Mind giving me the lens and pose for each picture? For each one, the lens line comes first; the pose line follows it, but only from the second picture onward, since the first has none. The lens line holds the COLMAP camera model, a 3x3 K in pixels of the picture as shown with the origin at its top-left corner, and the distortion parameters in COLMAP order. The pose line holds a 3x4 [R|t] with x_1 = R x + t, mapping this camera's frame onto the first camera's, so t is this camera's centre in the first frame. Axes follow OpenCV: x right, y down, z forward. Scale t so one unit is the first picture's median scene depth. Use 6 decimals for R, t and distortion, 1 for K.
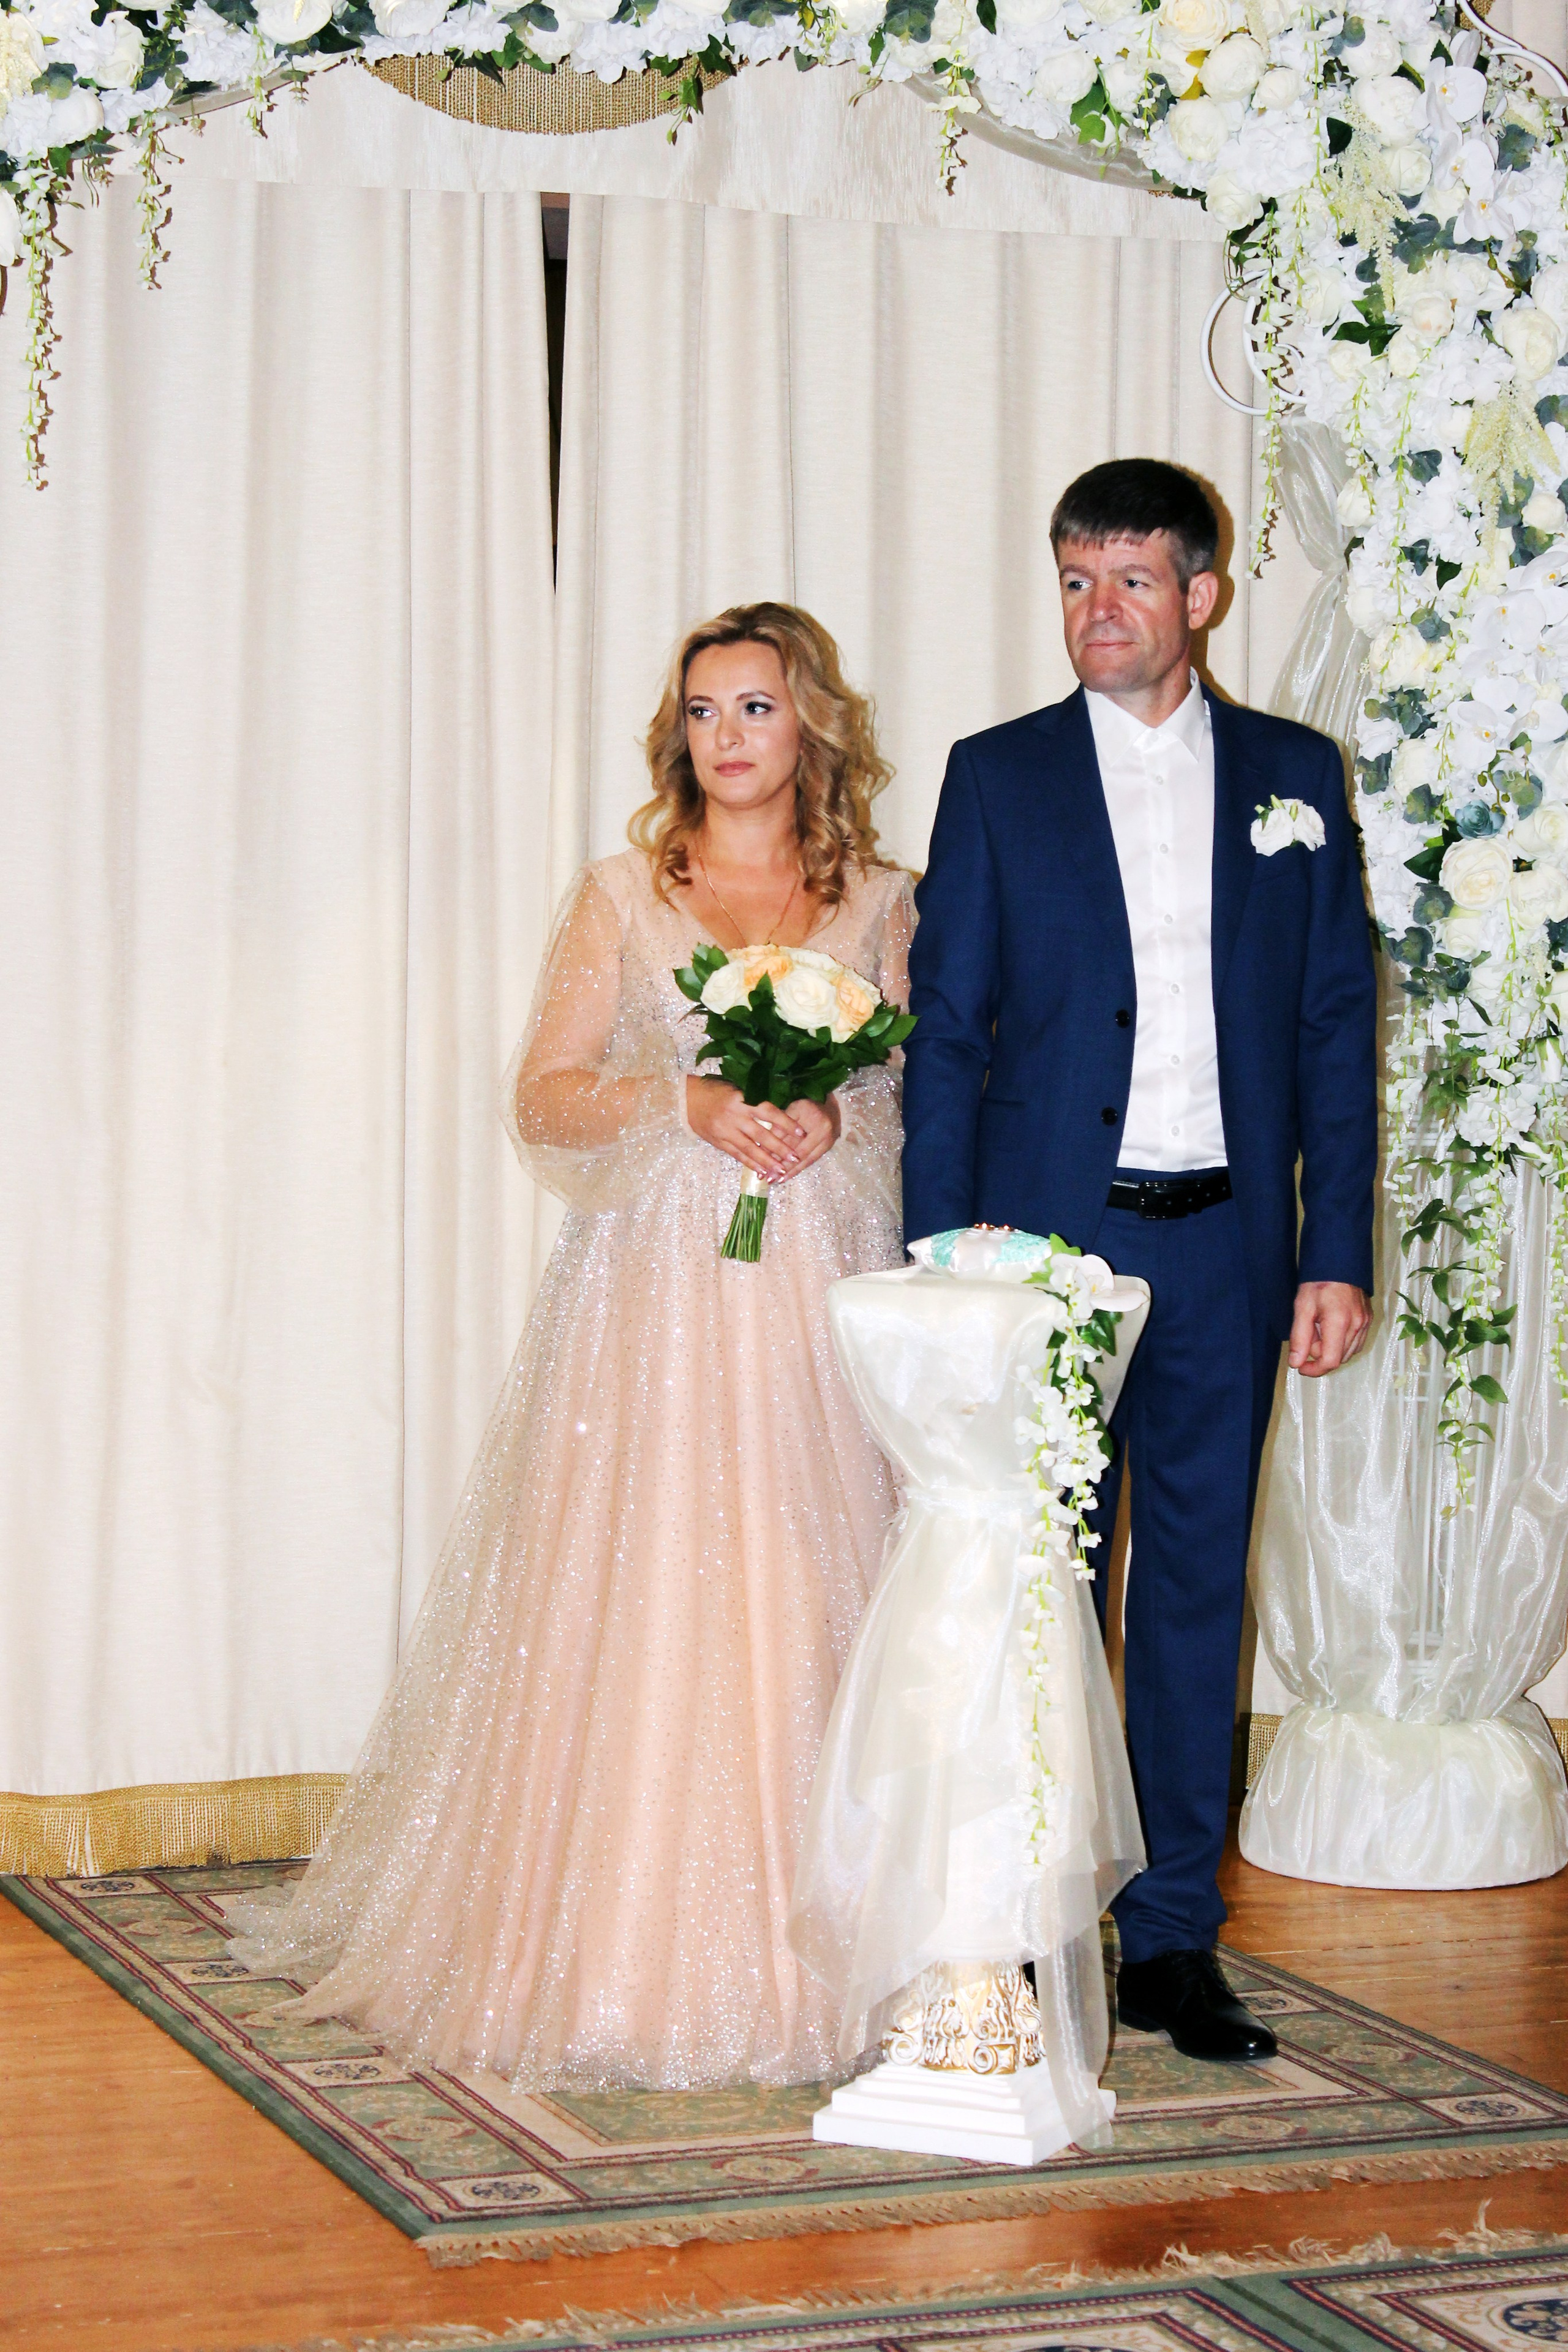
lens RADIAL K [[5165.5, 0, 768.2], [0, 5165.5, 1139.4], [0, 0, 1]] dist [0.097694, 0.000000]
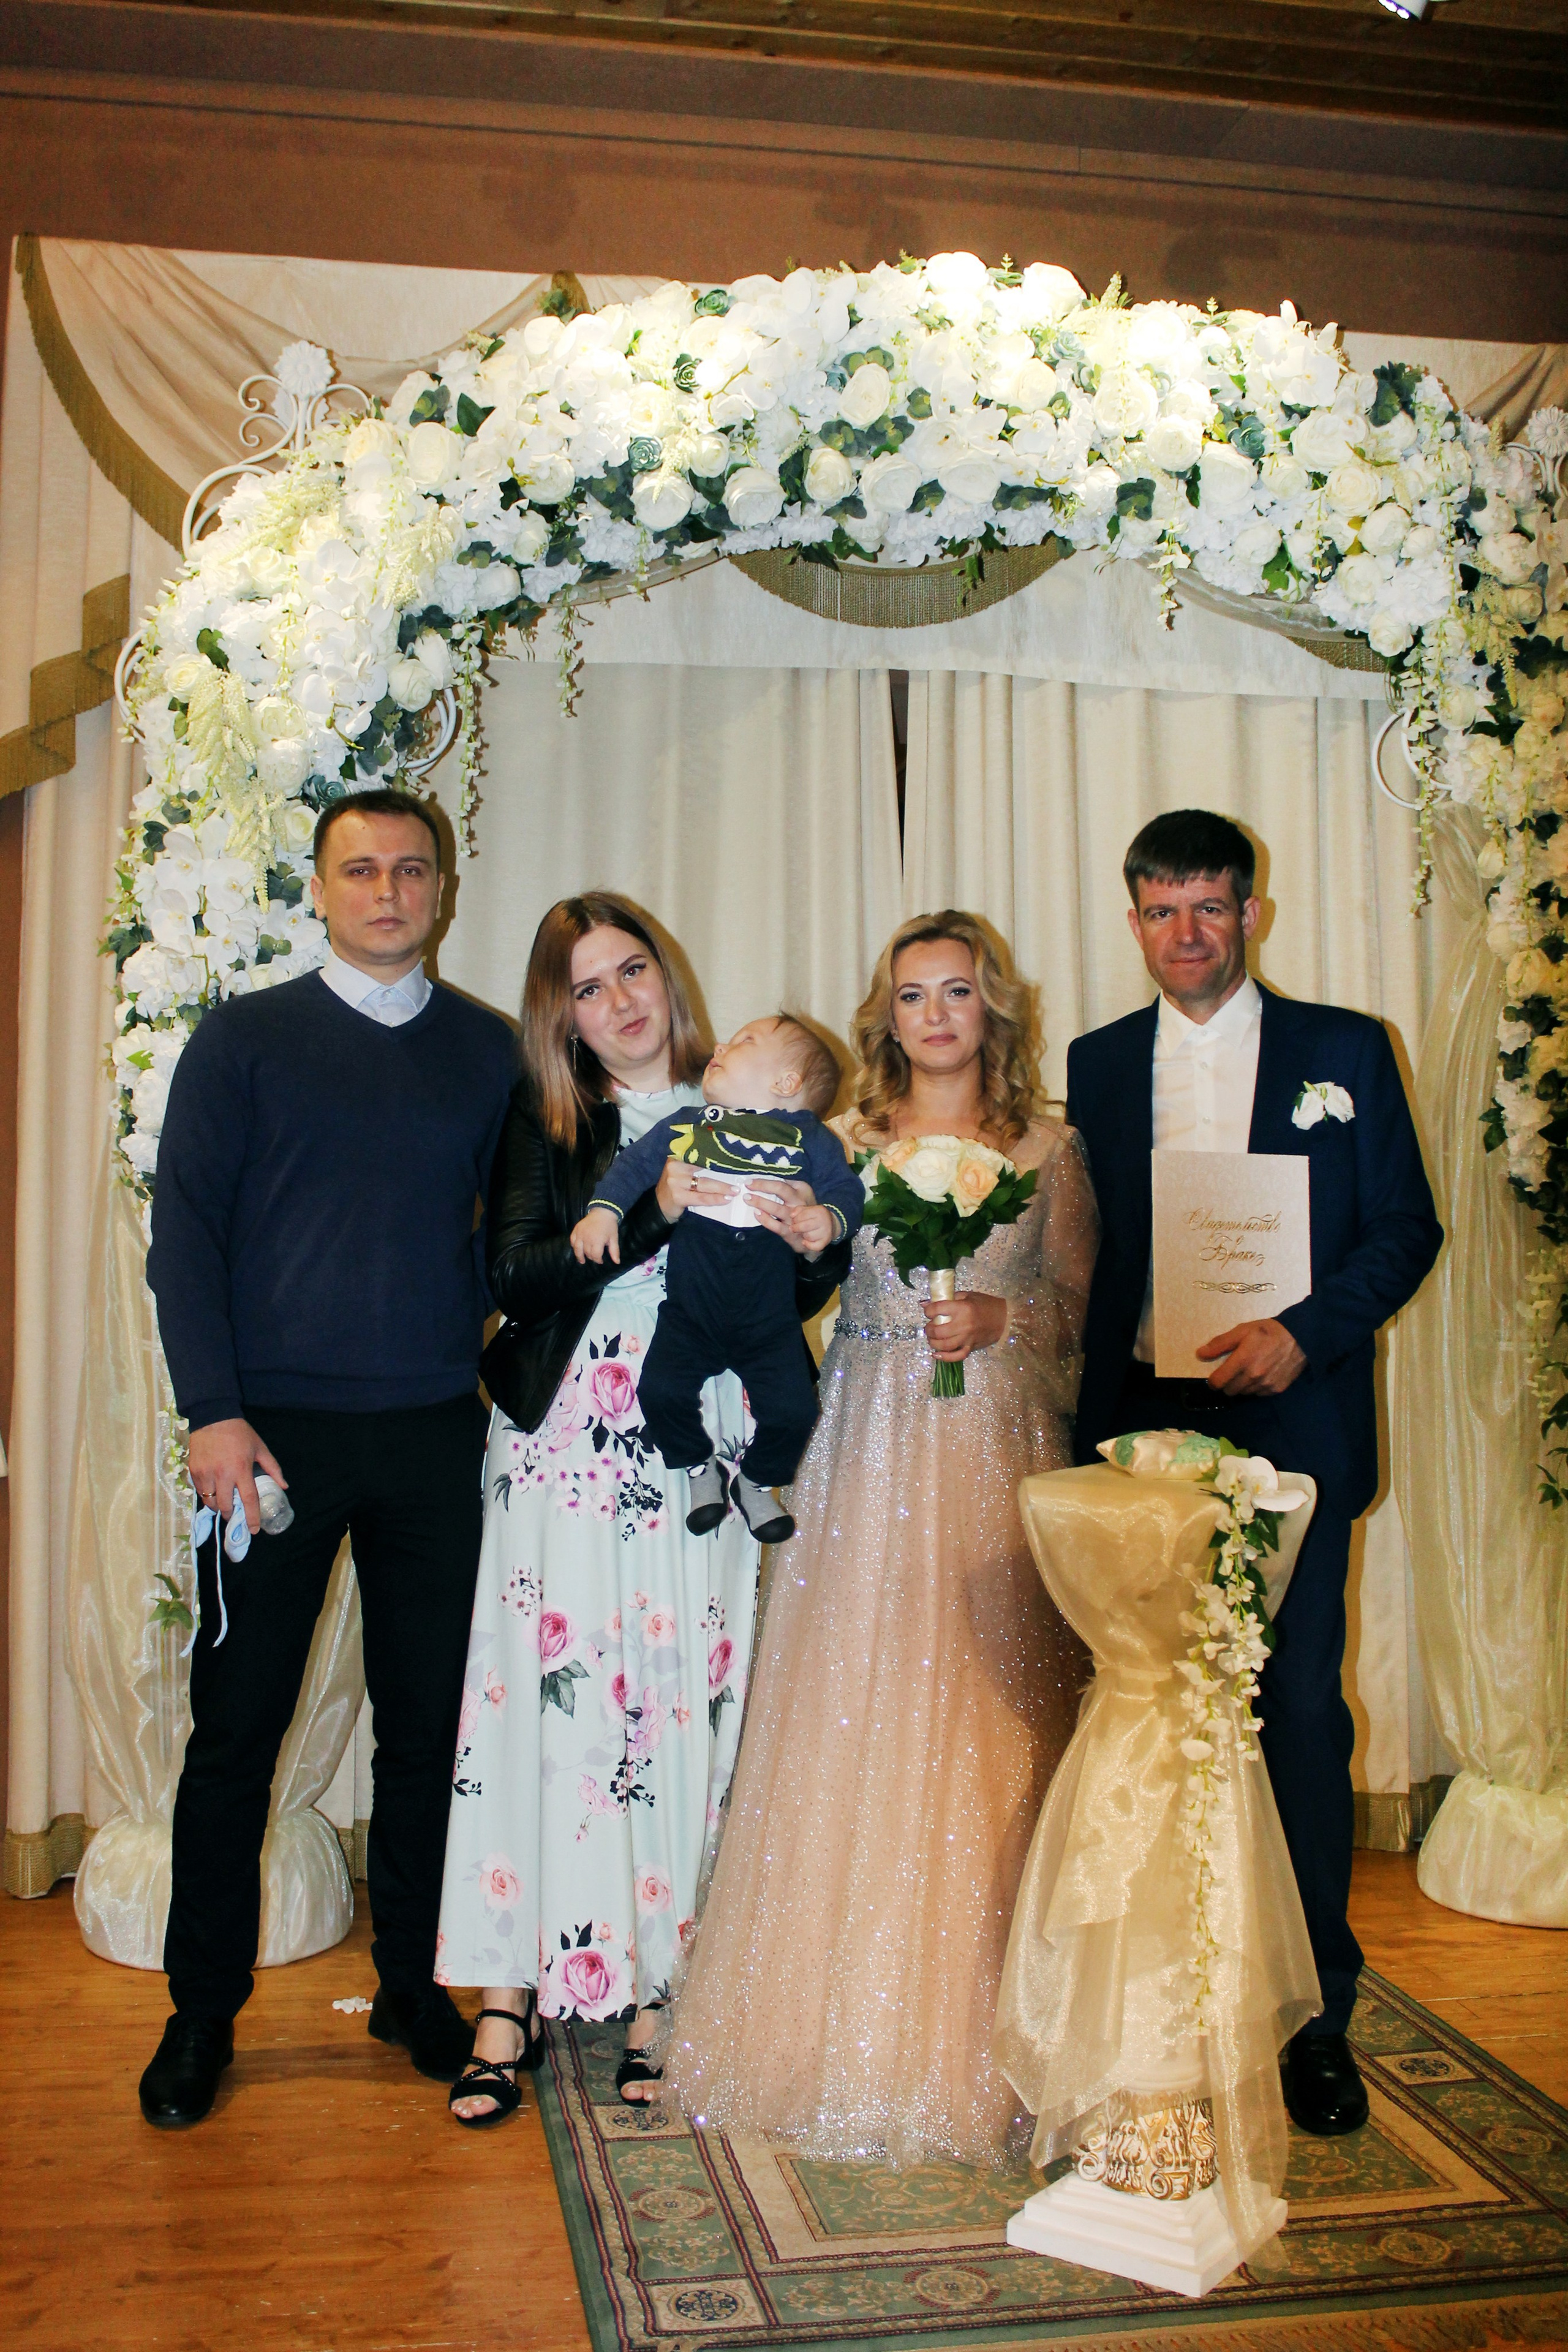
lens RADIAL K [[2351.6, 0, 752.0], [0, 2351.6, 1155.8], [0, 0, 1]] dist [-0.081589, 0.000000]
pose [[0.980507, -0.011084, -0.196170, 0.045930], [-0.004343, 0.996941, -0.078035, -0.001634], [0.196434, 0.077366, 0.977460, 0.405145]]
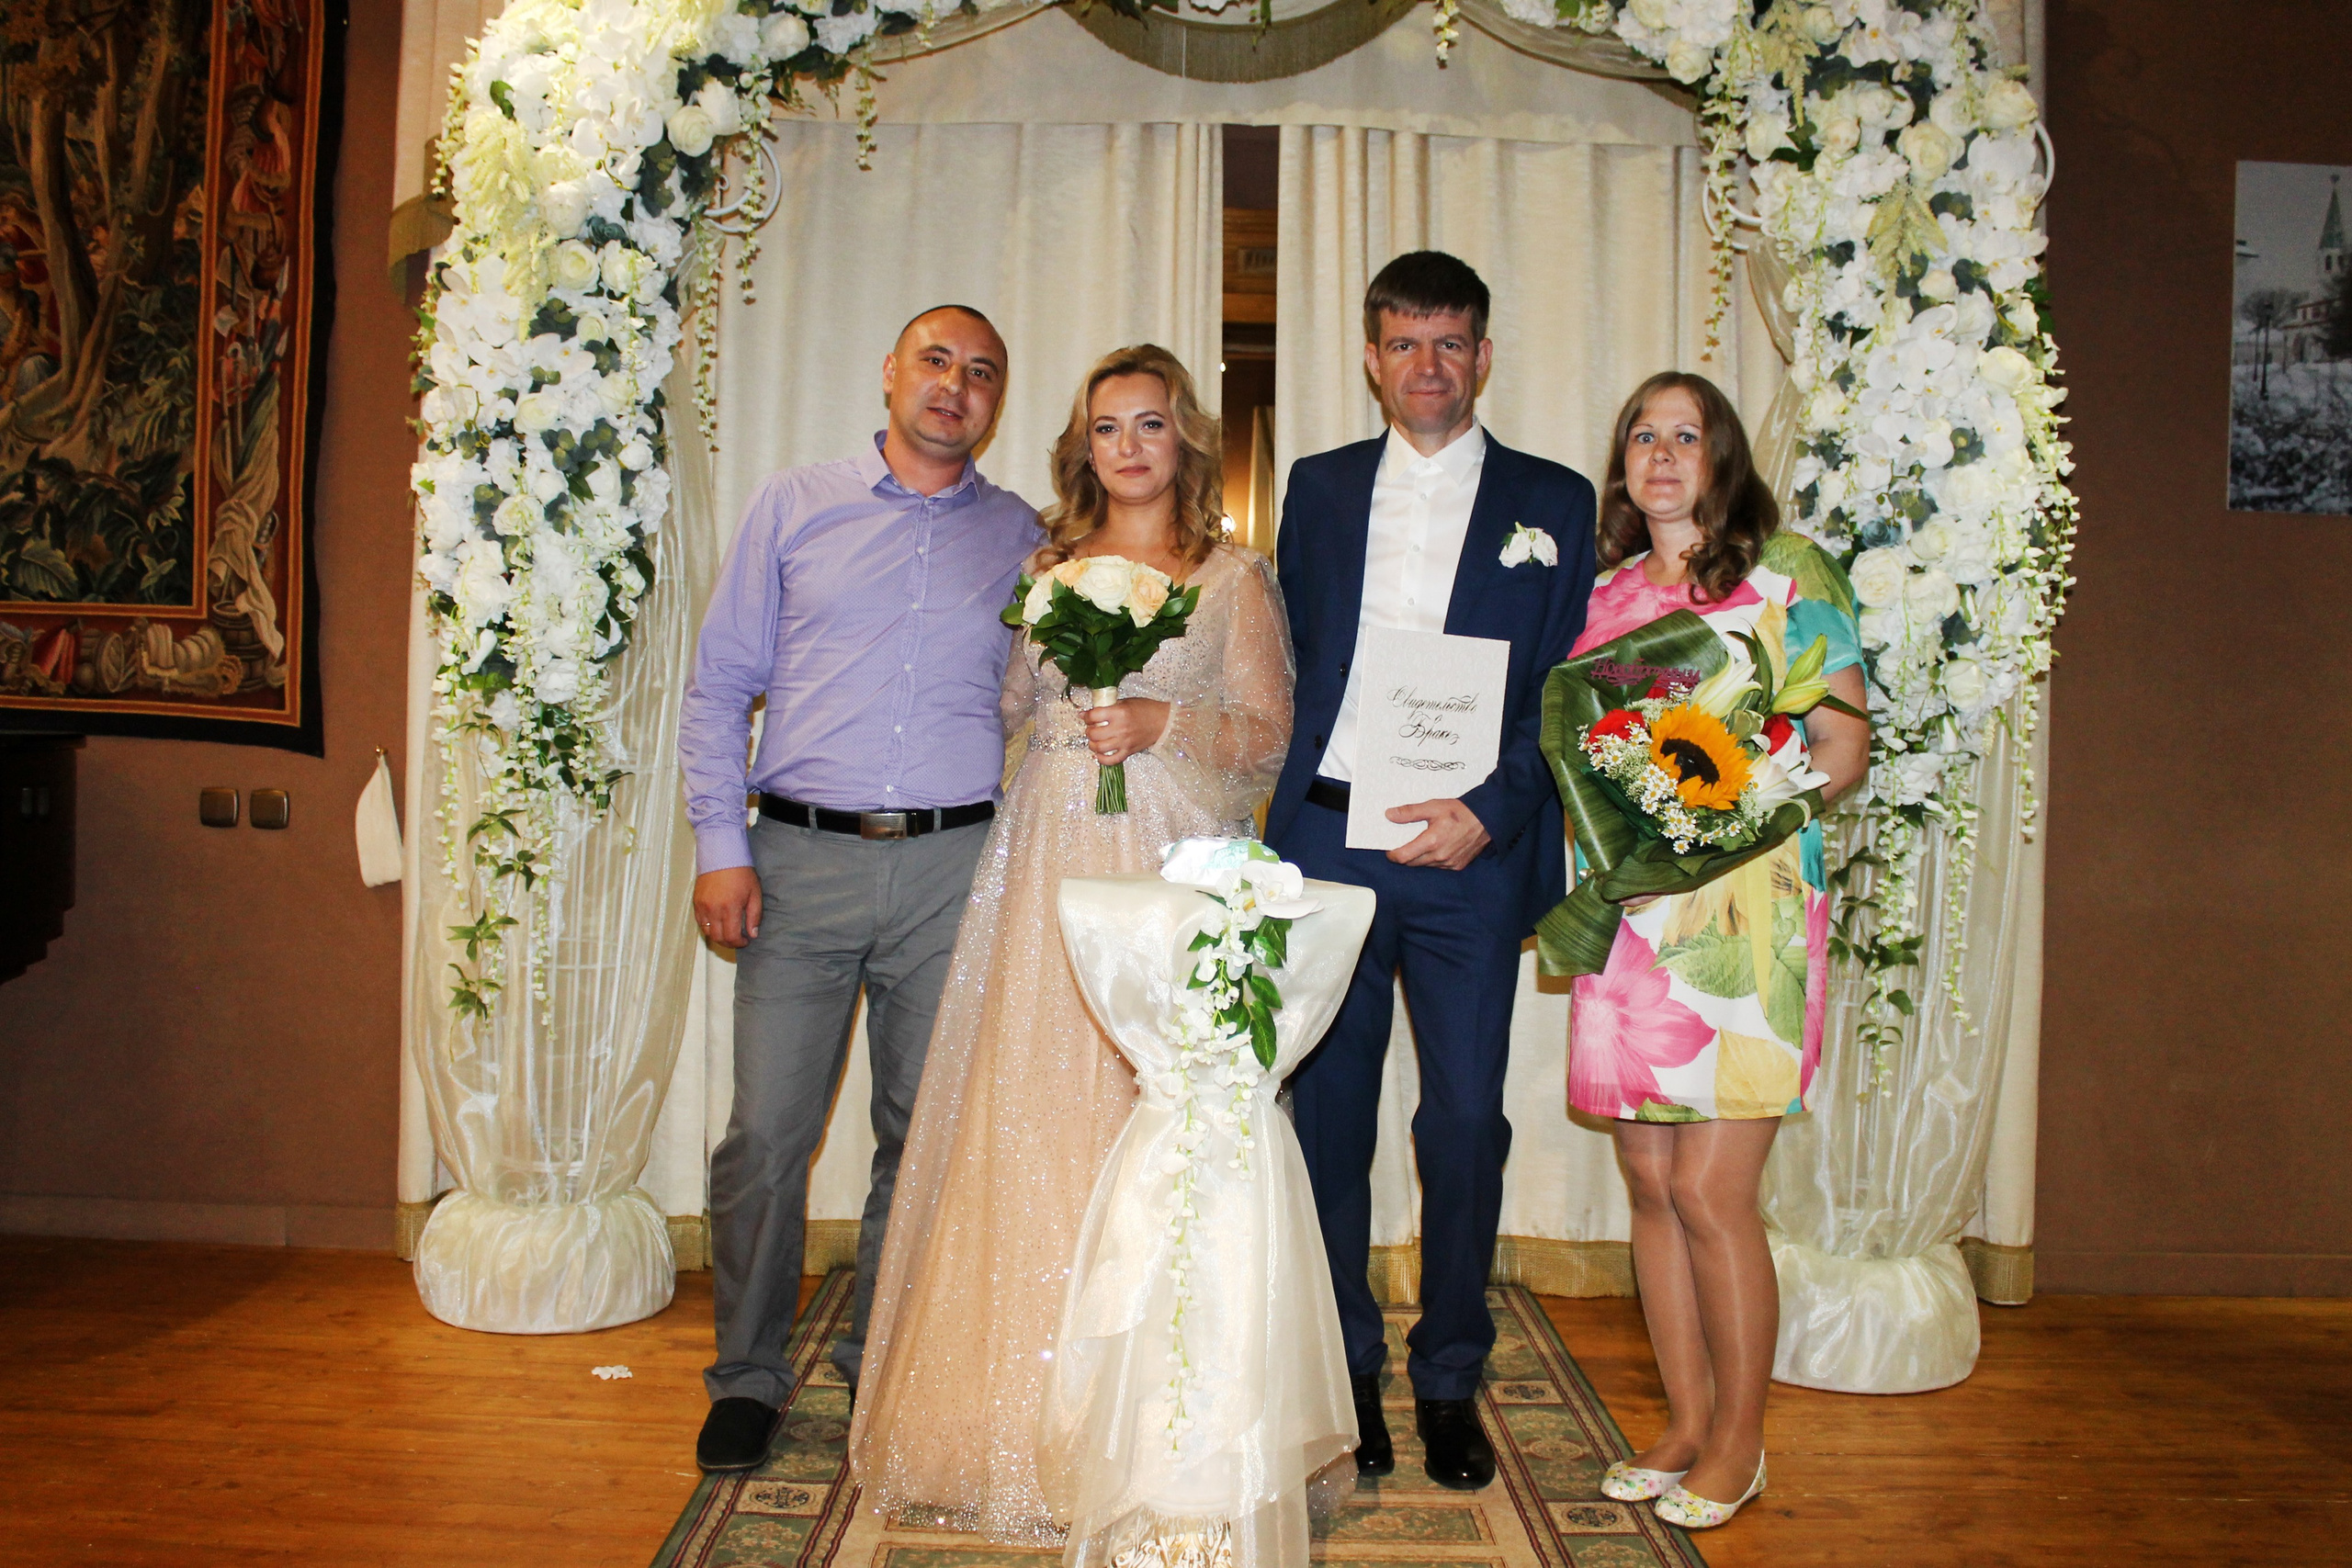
lens RADIAL K [[2080.9, 0, 1184.5], [0, 2080.9, 768.5], [0, 0, 1]] dist [-0.146015, 0.134784]
pose [[0.934885, 0.021425, -0.354303, 0.157725], [-0.034170, 0.998973, -0.029755, 0.013695], [0.353302, 0.039924, 0.934657, 0.499107]]
